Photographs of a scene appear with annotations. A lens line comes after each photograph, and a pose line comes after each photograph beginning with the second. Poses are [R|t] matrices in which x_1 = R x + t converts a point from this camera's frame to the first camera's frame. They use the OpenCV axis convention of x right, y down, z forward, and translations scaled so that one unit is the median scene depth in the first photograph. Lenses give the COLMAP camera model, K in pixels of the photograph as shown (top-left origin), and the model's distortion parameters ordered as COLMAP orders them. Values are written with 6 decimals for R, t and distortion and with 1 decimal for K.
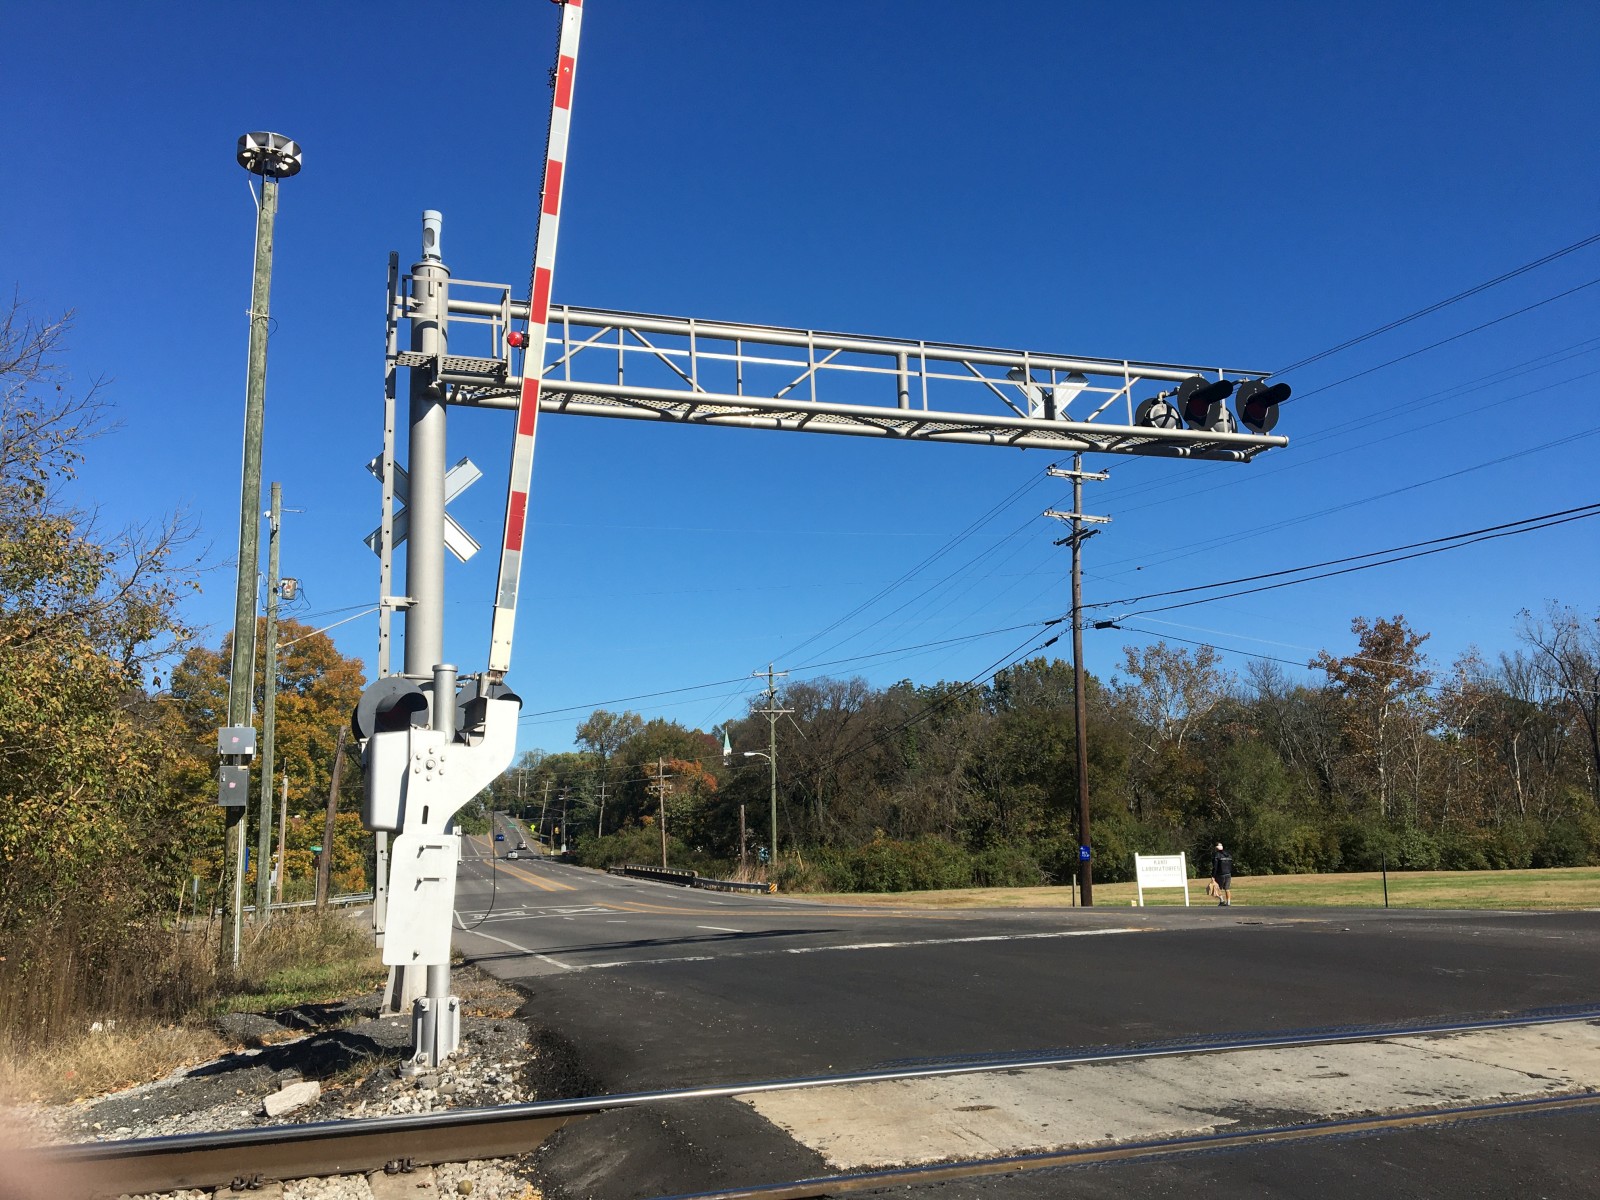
lens RADIAL K [[1342.5, 0, 800.0], [0, 1342.5, 600.0], [0, 0, 1]] dist [0.043059, -0.045667]
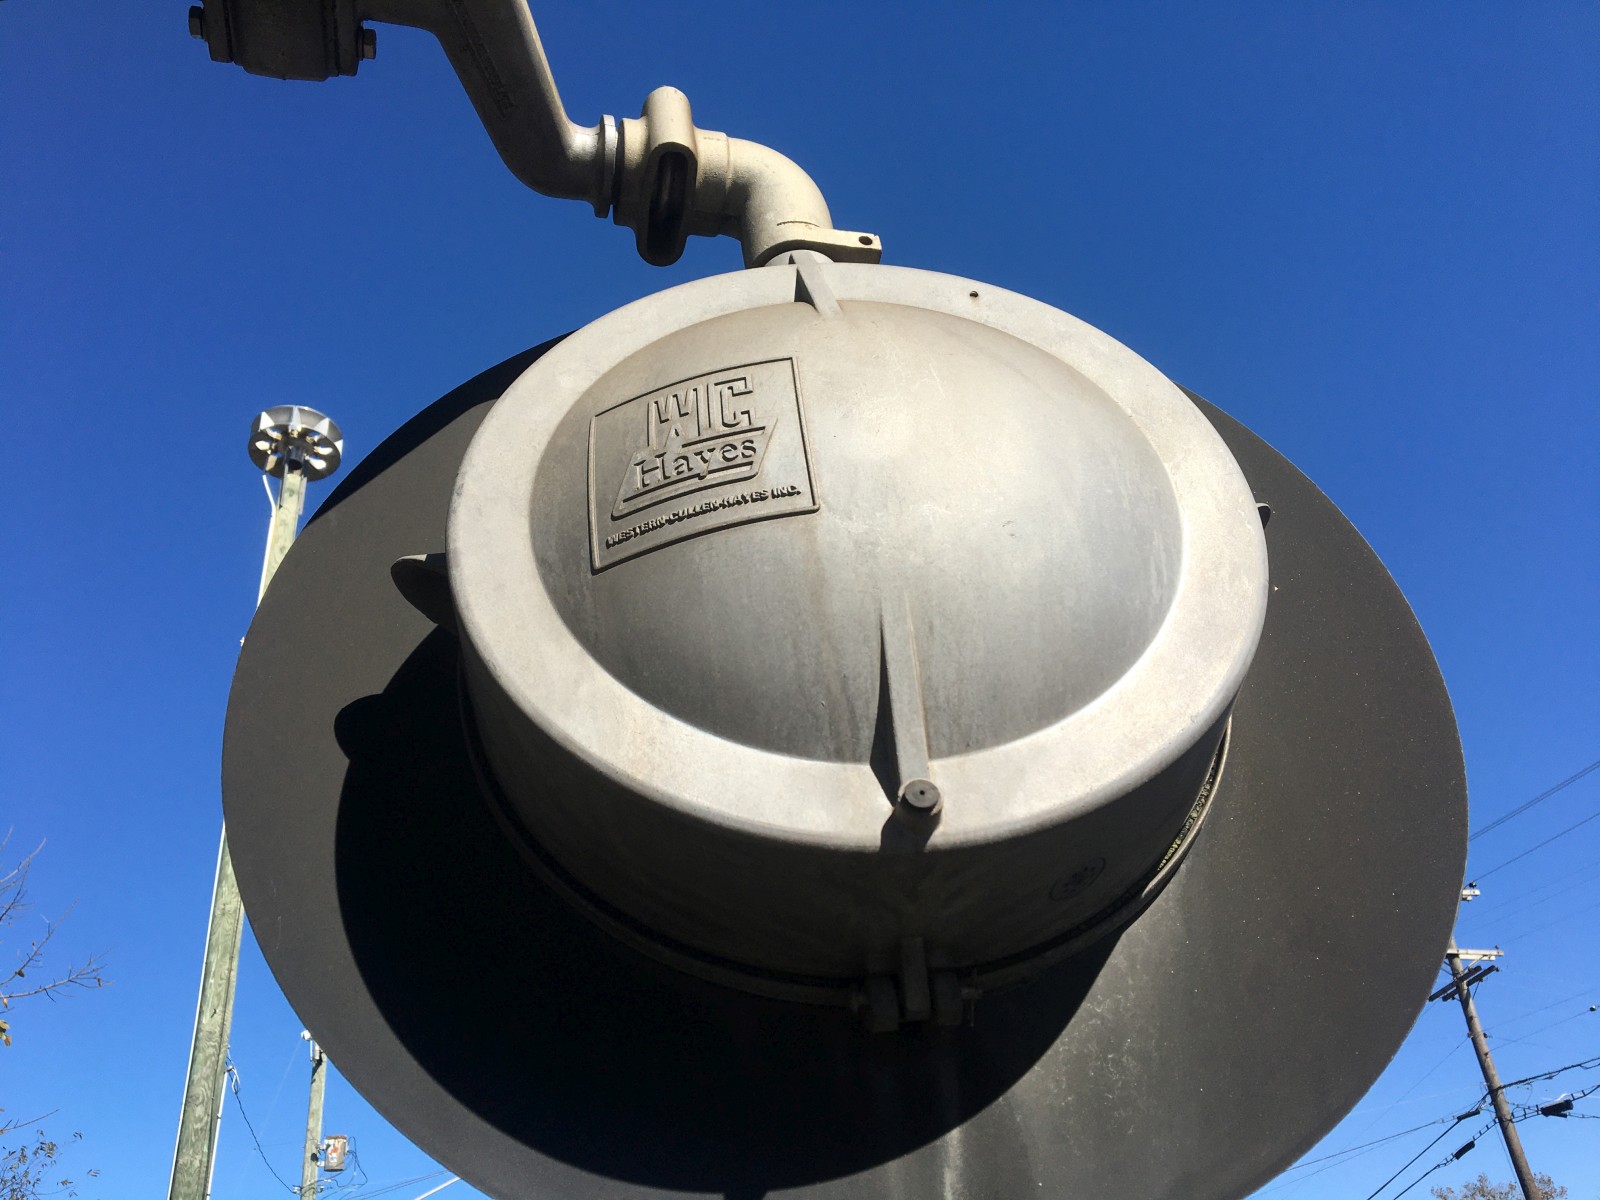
lens RADIAL K [[1420.6, 0, 800.0], [0, 1420.6, 600.0], [0, 0, 1]] dist [0.049083, -0.016220]
pose [[0.987373, -0.141737, -0.070748, -0.103041], [0.103618, 0.915670, -0.388344, 0.051140], [0.119825, 0.376110, 0.918795, 0.405945]]
